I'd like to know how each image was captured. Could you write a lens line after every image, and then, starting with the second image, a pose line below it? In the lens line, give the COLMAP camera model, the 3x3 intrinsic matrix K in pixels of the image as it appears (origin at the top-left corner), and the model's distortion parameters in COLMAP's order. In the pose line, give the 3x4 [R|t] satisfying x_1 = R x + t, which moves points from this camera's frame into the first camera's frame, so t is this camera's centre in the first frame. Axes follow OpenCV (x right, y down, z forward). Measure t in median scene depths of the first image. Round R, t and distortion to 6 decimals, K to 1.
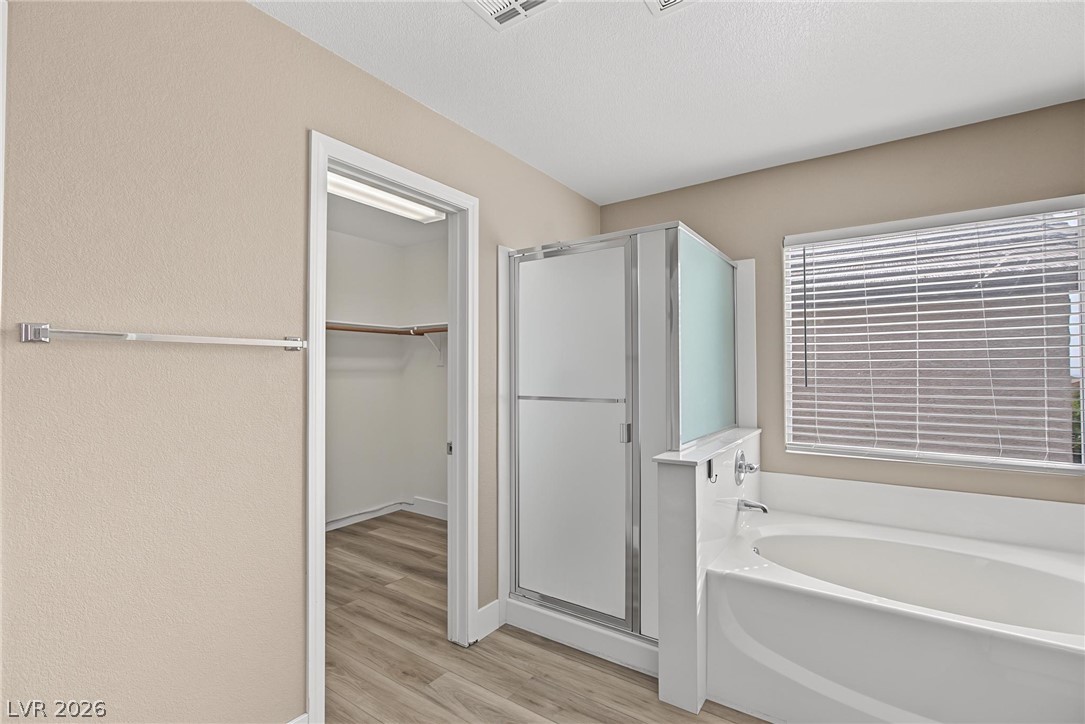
lens RADIAL K [[495.5, 0, 539.5], [0, 495.5, 365.5], [0, 0, 1]] dist [-0.014741, 0.002870]
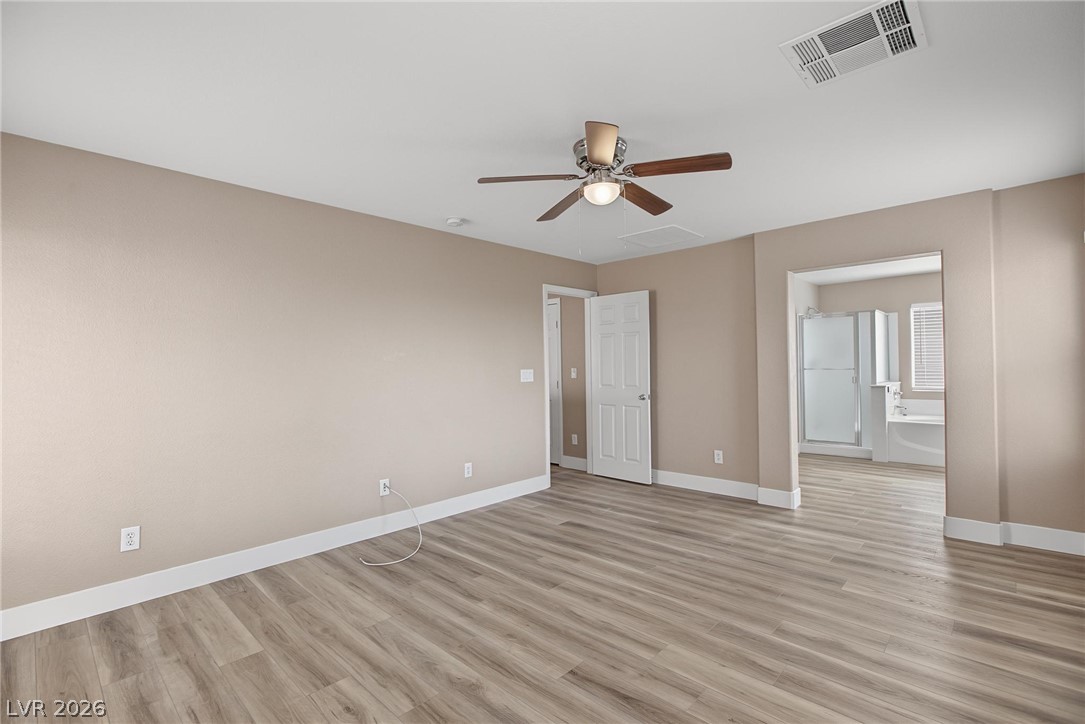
lens RADIAL K [[486.3, 0, 541.2], [0, 486.3, 360.8], [0, 0, 1]] dist [-0.008604, -0.000133]
pose [[0.987731, -0.017324, -0.155200, -1.200712], [0.018095, 0.999830, 0.003559, -0.021339], [0.155112, -0.006324, 0.987877, -2.108819]]
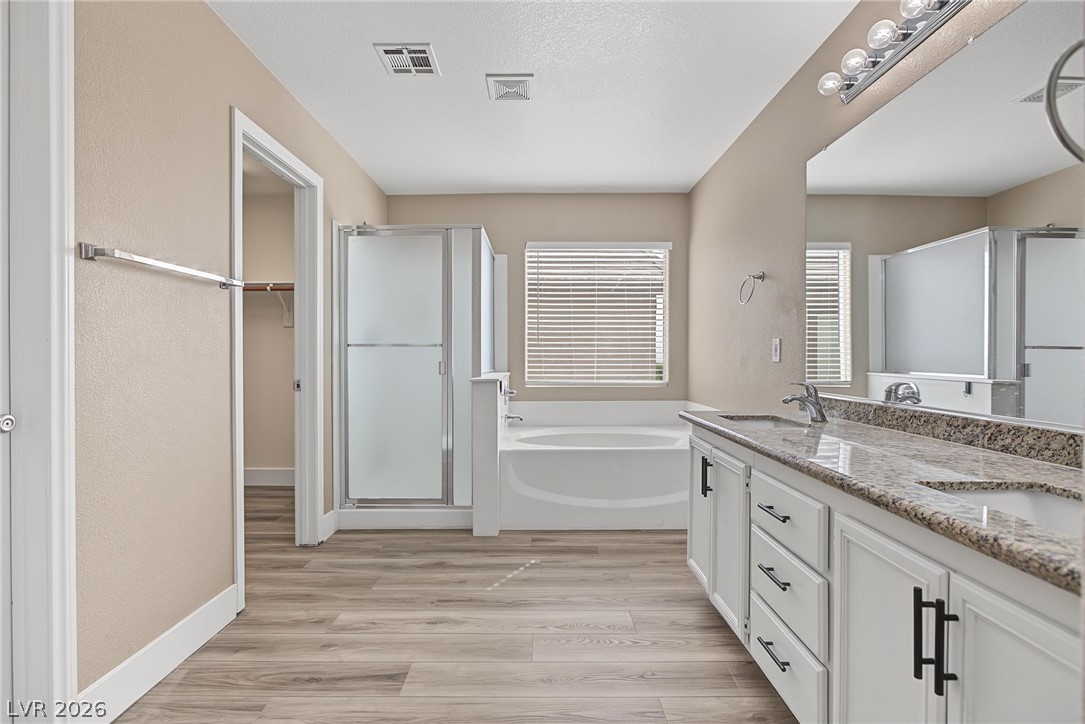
lens RADIAL K [[495.5, 0, 541.8], [0, 495.5, 368.6], [0, 0, 1]] dist [-0.014741, 0.002870]
pose [[0.821386, -0.013591, 0.570211, -0.395452], [-0.007089, 0.999396, 0.034031, 0.085930], [-0.570329, -0.031995, 0.820793, -0.326404]]
